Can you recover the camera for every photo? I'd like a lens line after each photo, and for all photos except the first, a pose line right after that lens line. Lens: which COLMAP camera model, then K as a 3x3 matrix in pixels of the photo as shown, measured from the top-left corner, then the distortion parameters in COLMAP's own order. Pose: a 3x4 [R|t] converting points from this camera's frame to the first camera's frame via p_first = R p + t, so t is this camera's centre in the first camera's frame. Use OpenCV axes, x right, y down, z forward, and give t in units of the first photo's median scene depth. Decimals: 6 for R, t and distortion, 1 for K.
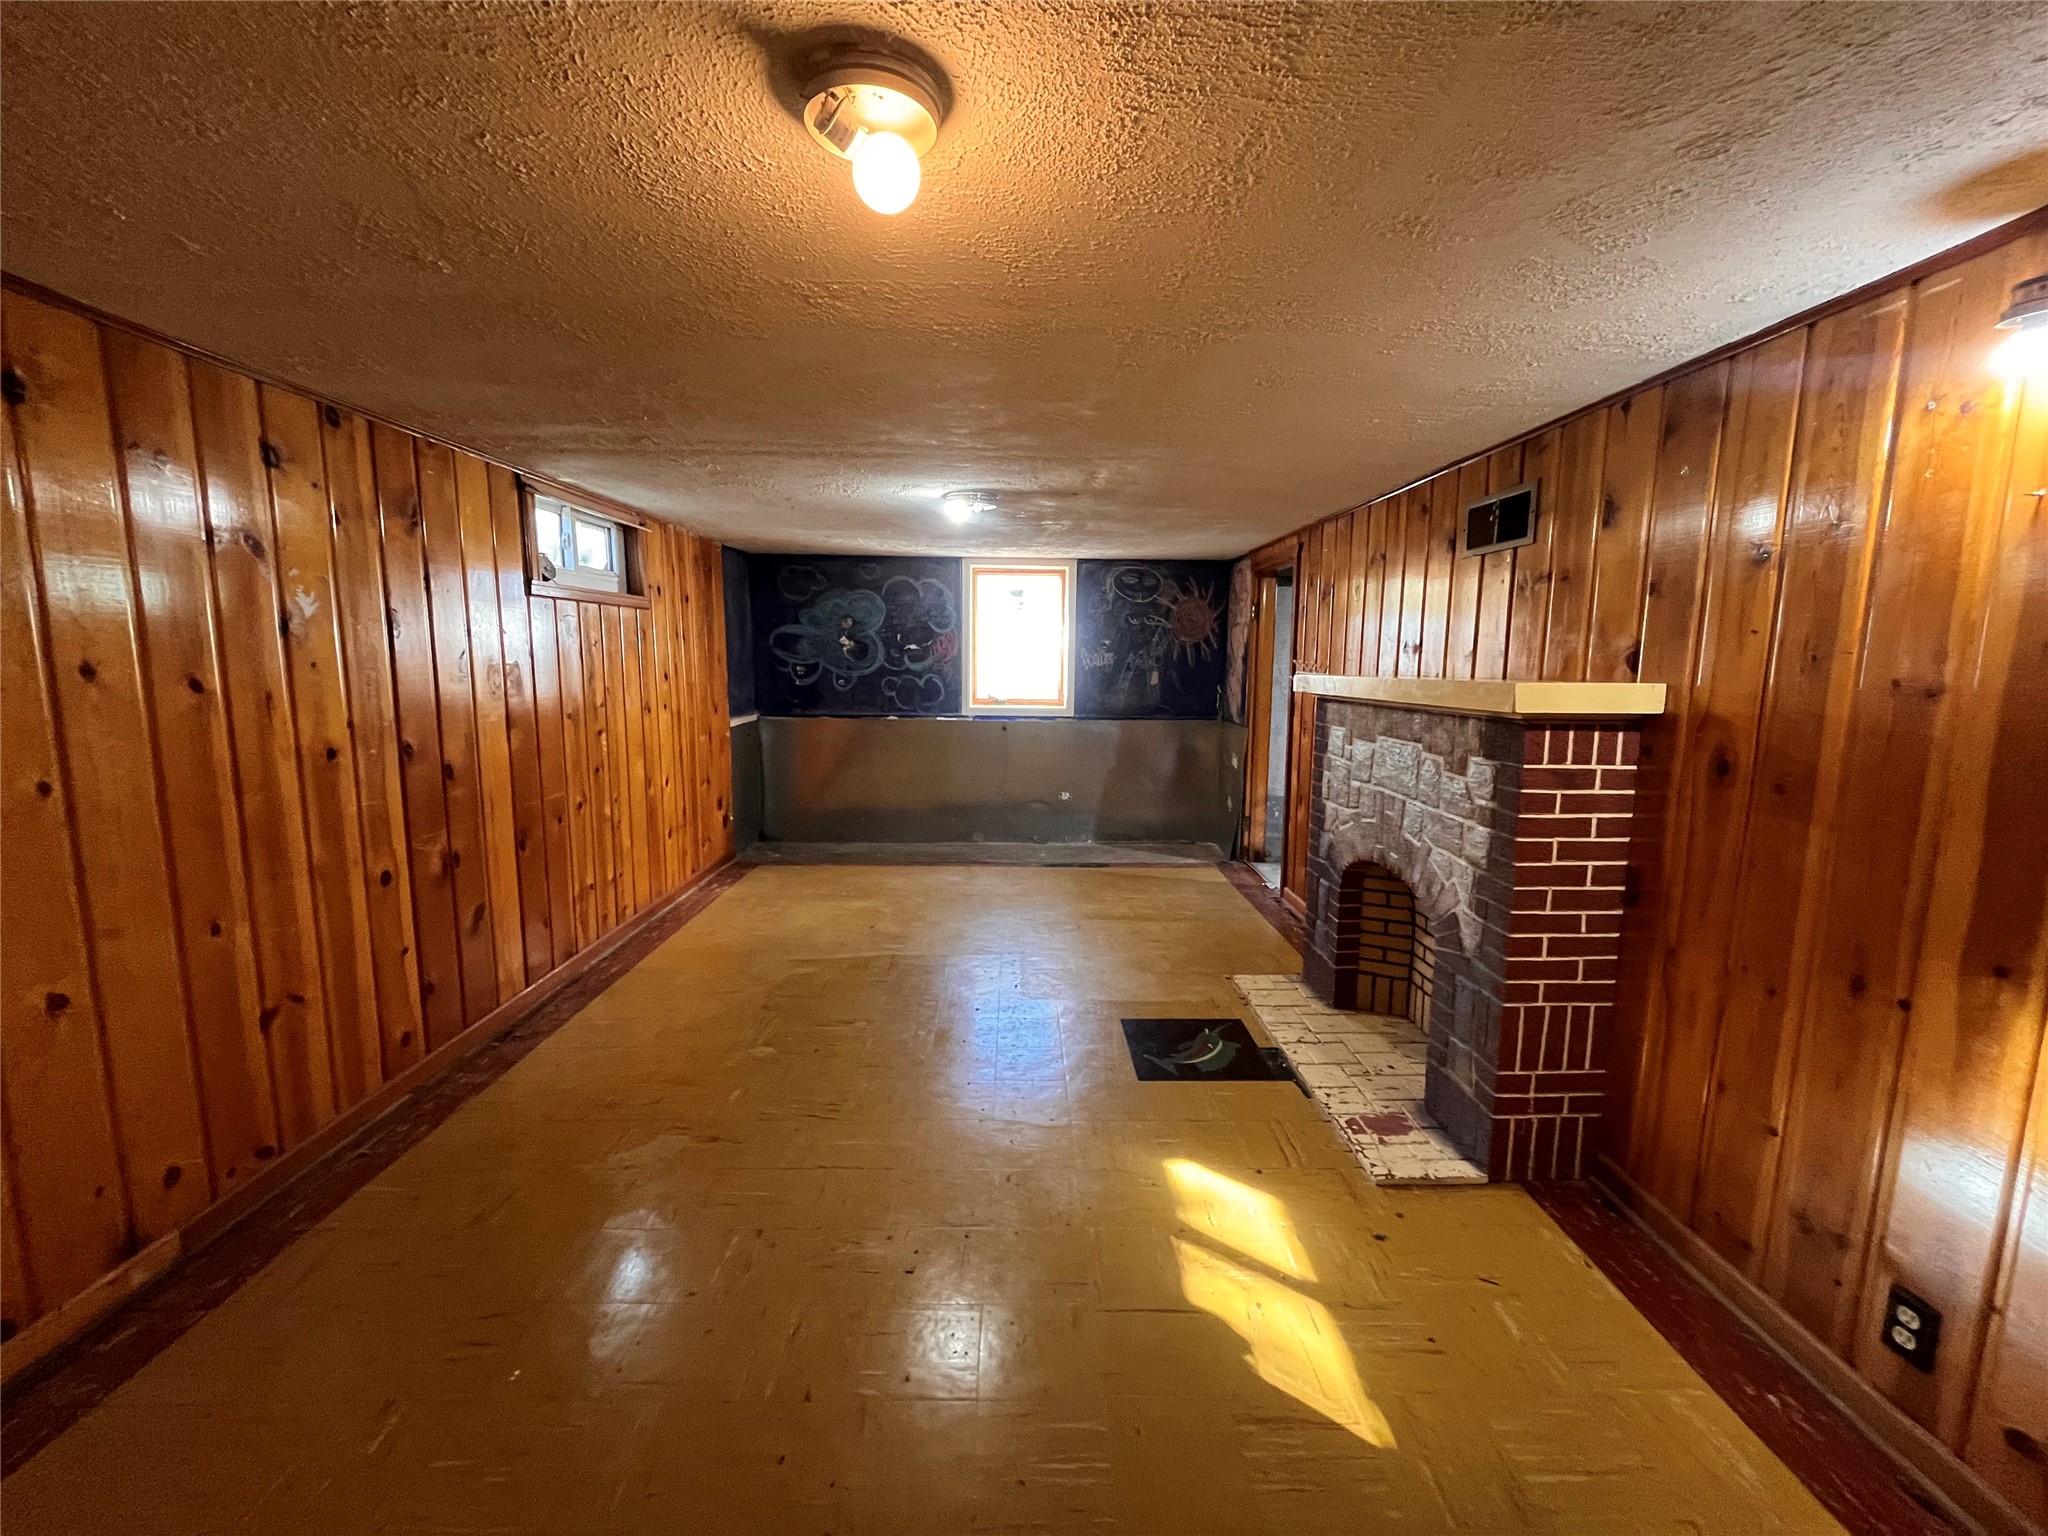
lens RADIAL K [[822.4, 0, 1033.3], [0, 822.4, 763.3], [0, 0, 1]] dist [-0.005895, 0.000245]
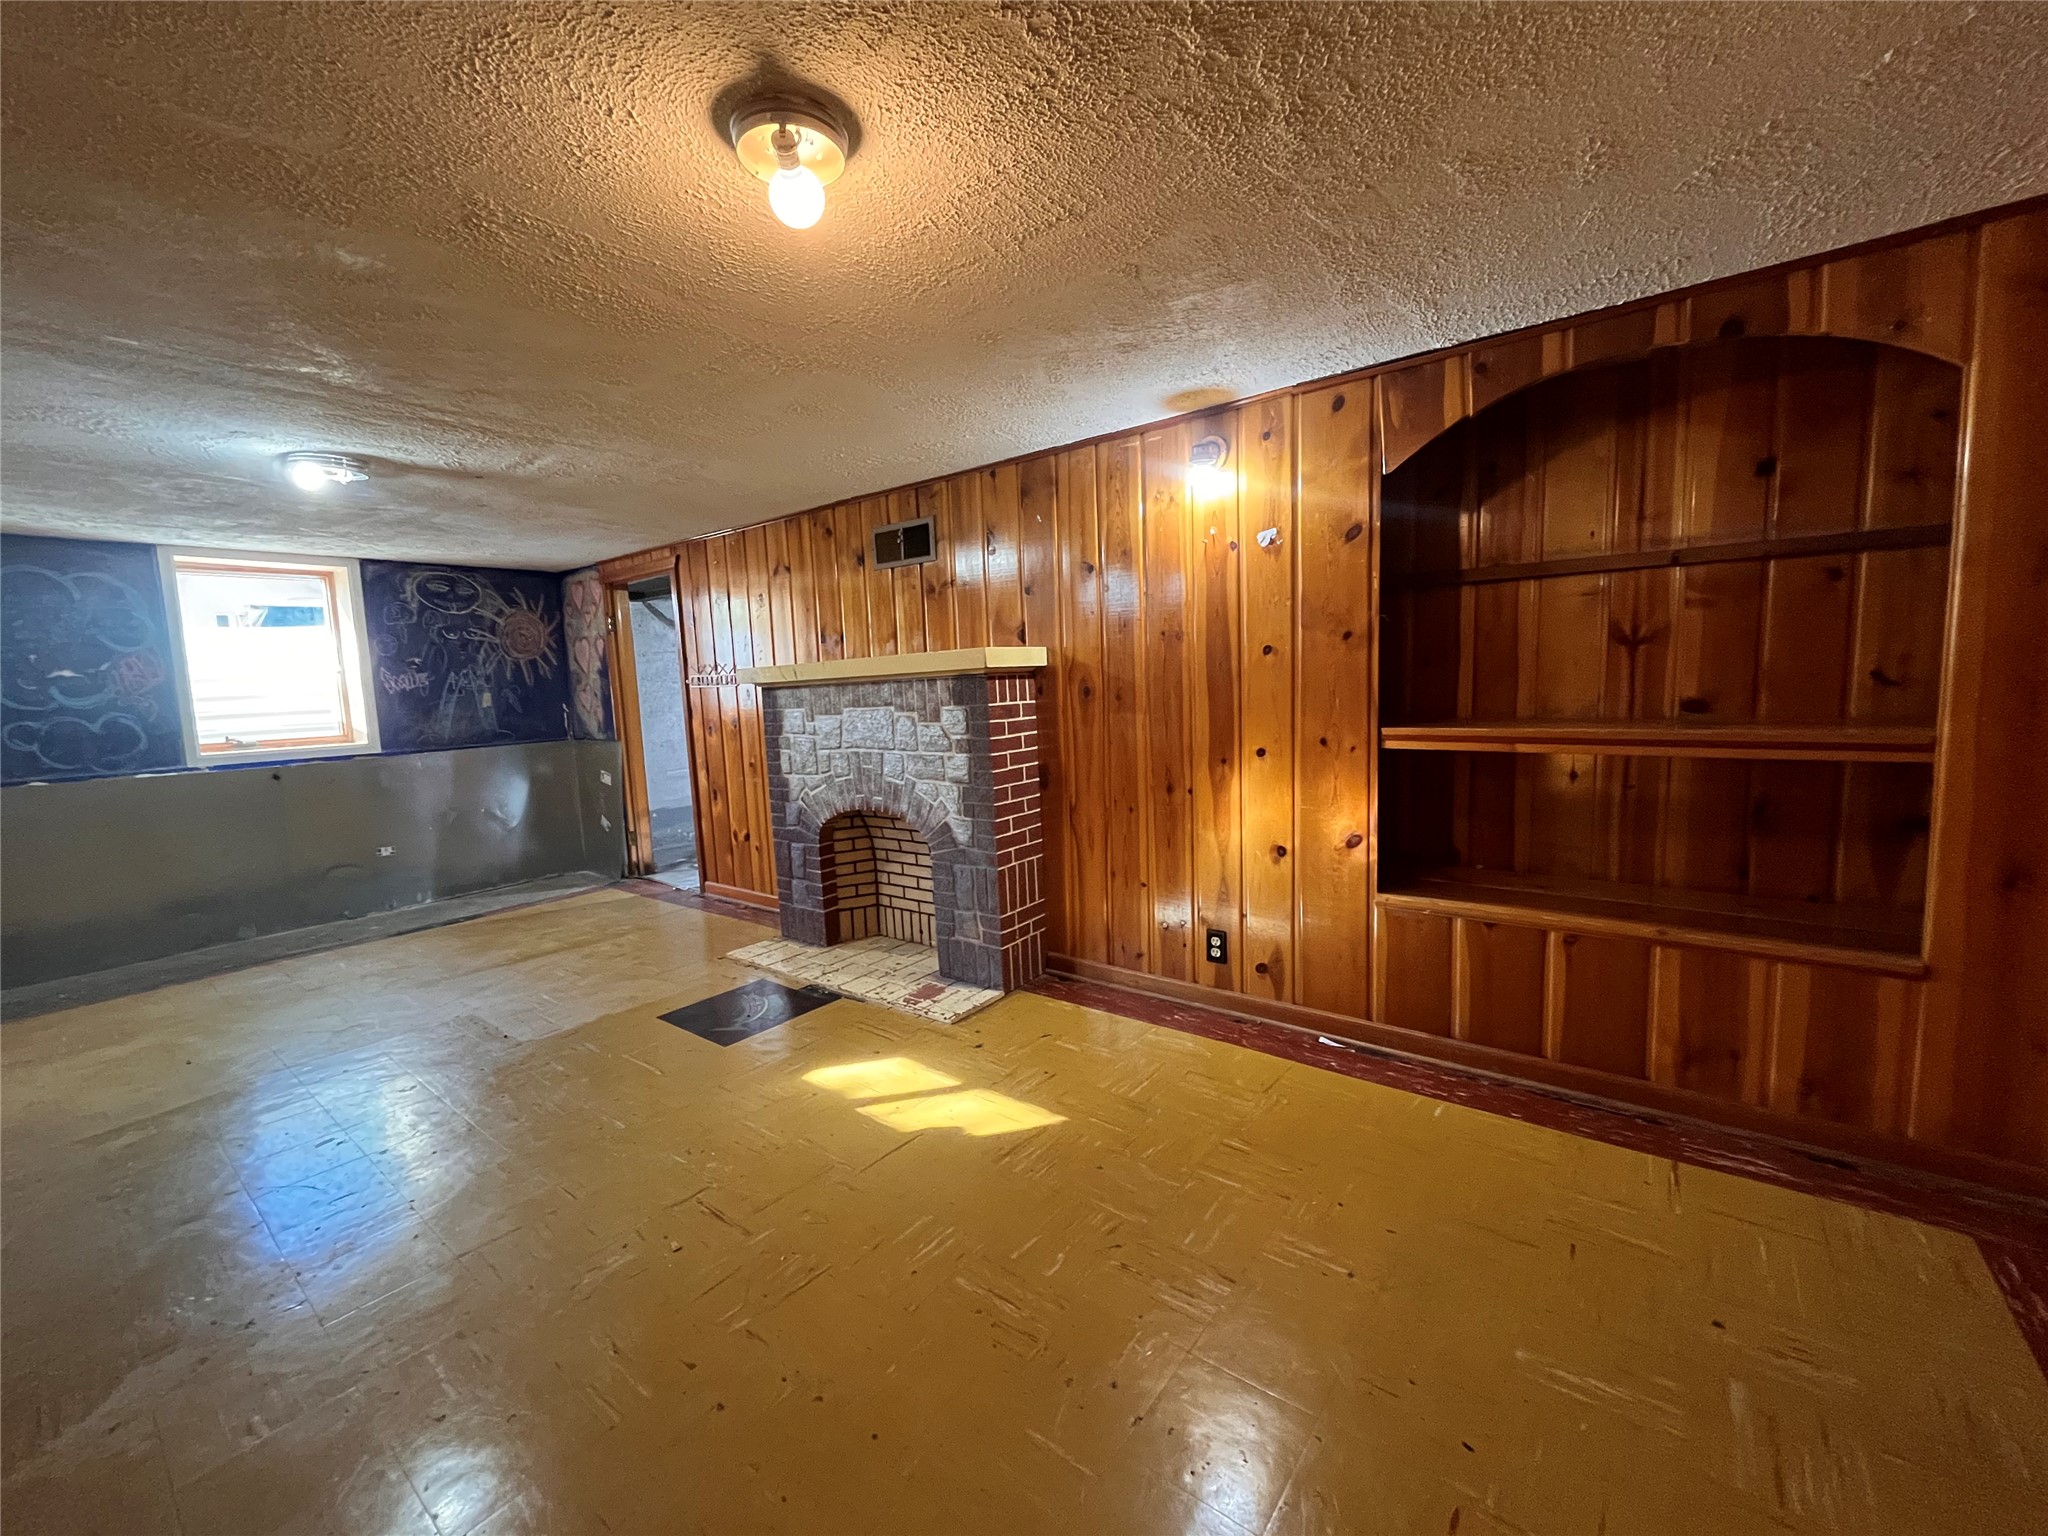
lens RADIAL K [[822.4, 0, 1033.2], [0, 822.4, 767.8], [0, 0, 1]] dist [-0.005895, 0.000245]
pose [[0.625658, -0.120305, 0.770765, -0.406248], [0.149664, 0.988194, 0.032755, 0.062777], [-0.765606, 0.094862, 0.636277, 0.000039]]
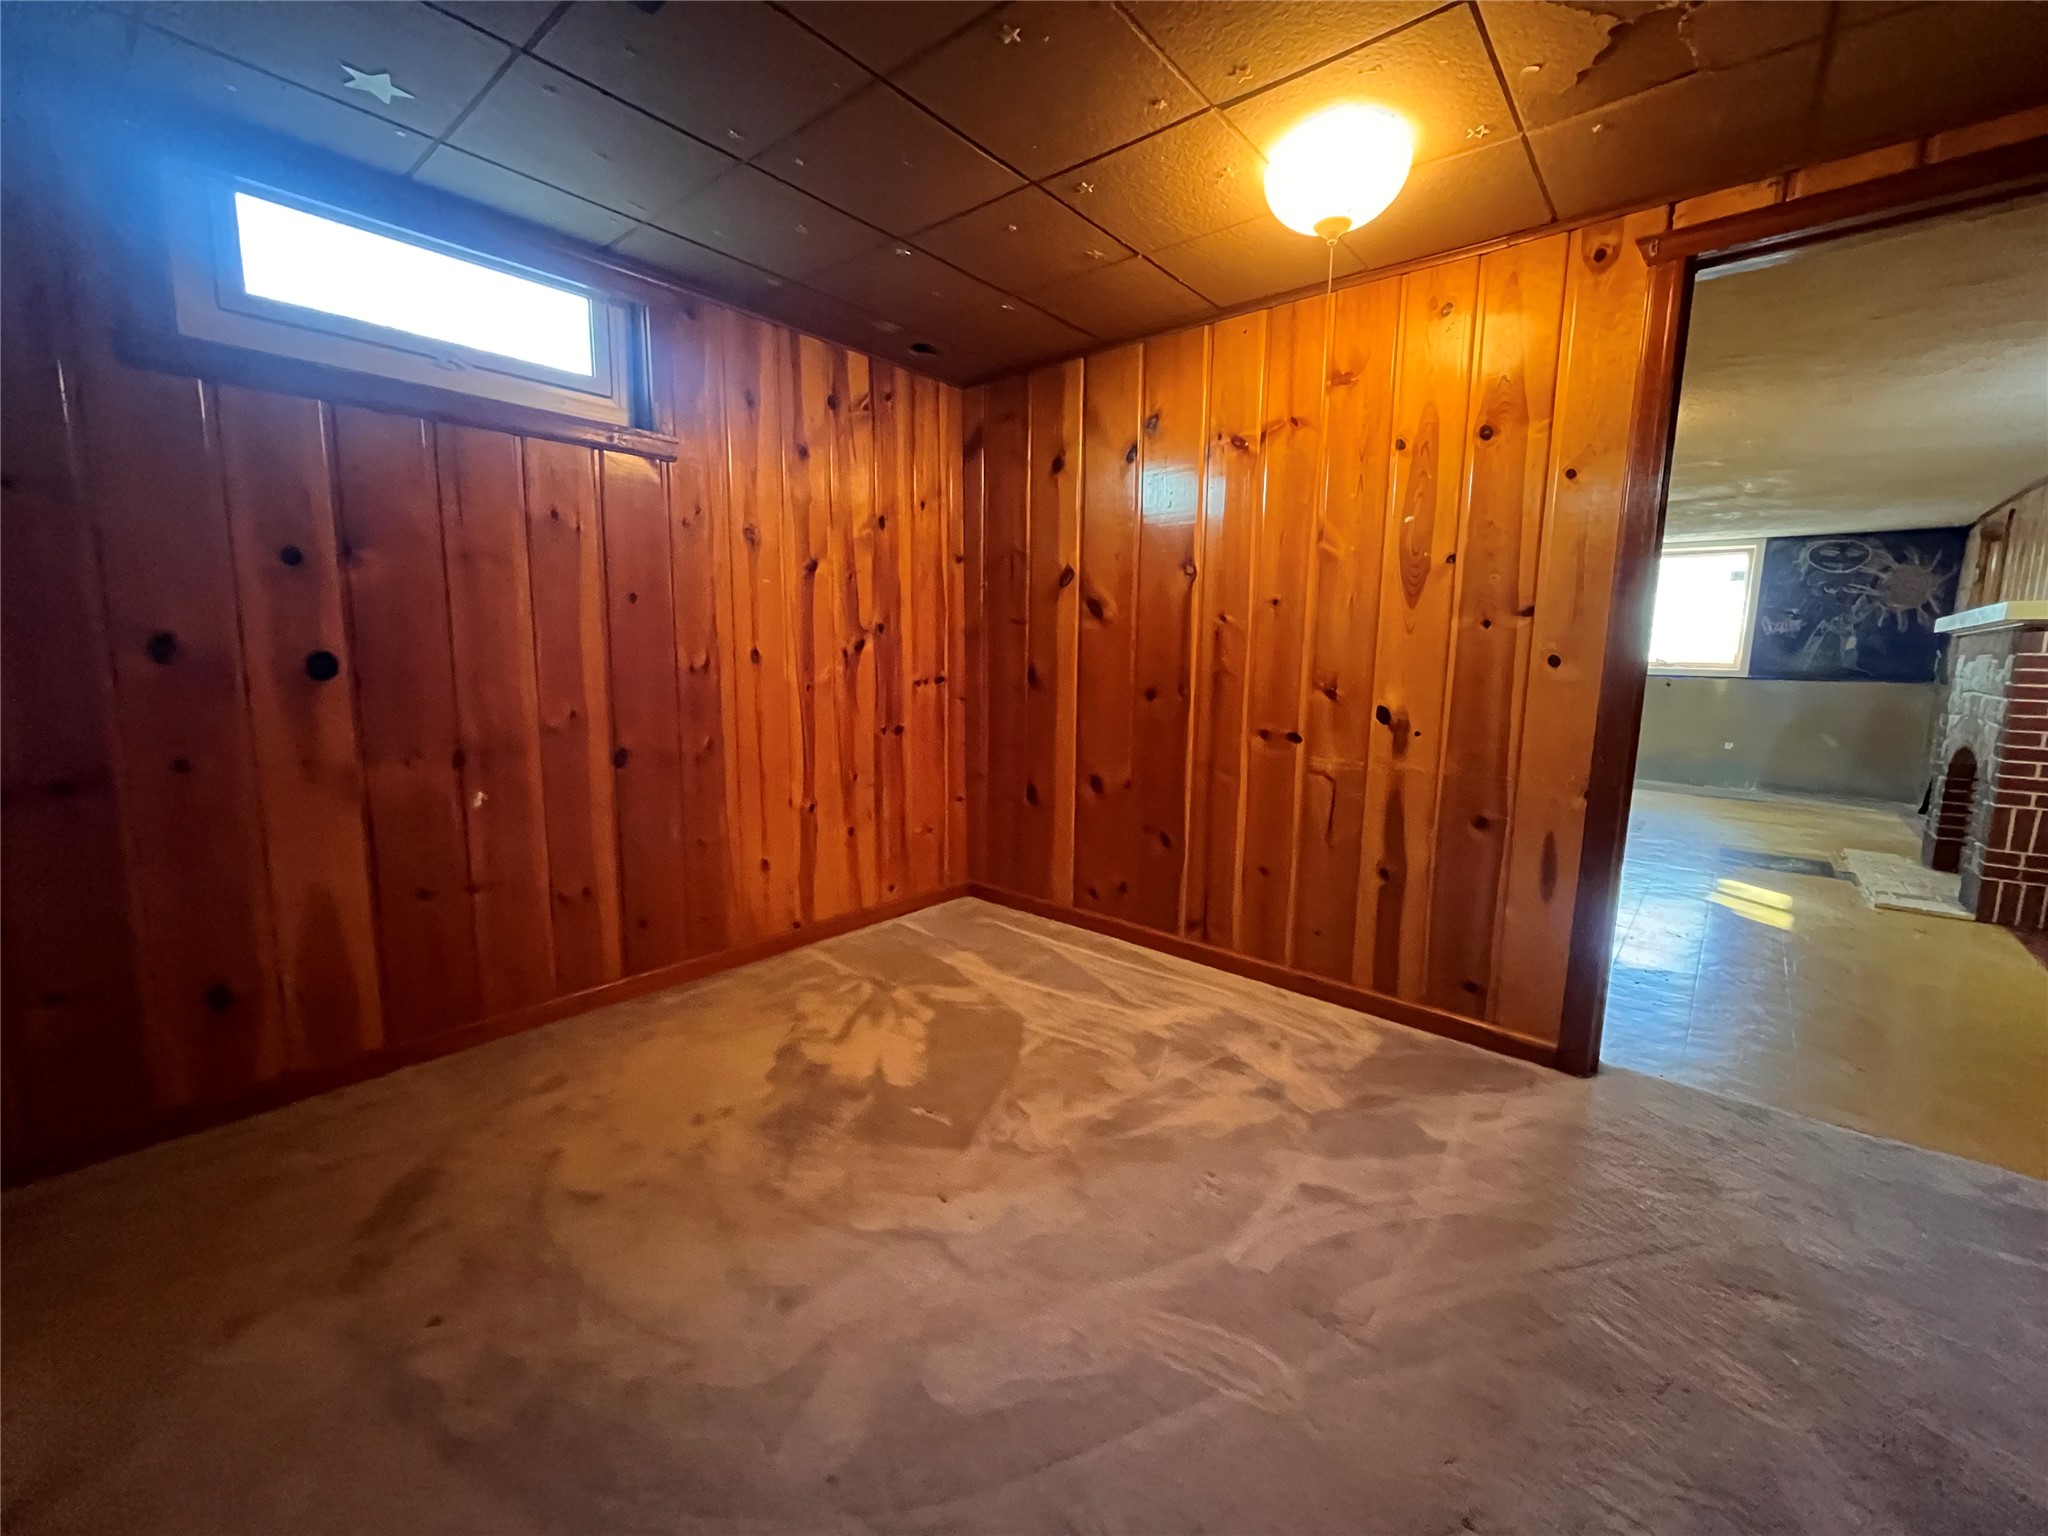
lens RADIAL K [[822.4, 0, 1030.7], [0, 822.4, 768.3], [0, 0, 1]] dist [-0.005895, 0.000245]
pose [[0.741566, 0.096695, -0.663875, 0.184326], [-0.093806, 0.994782, 0.040108, 0.274639], [0.664290, 0.032533, 0.746767, -1.184081]]
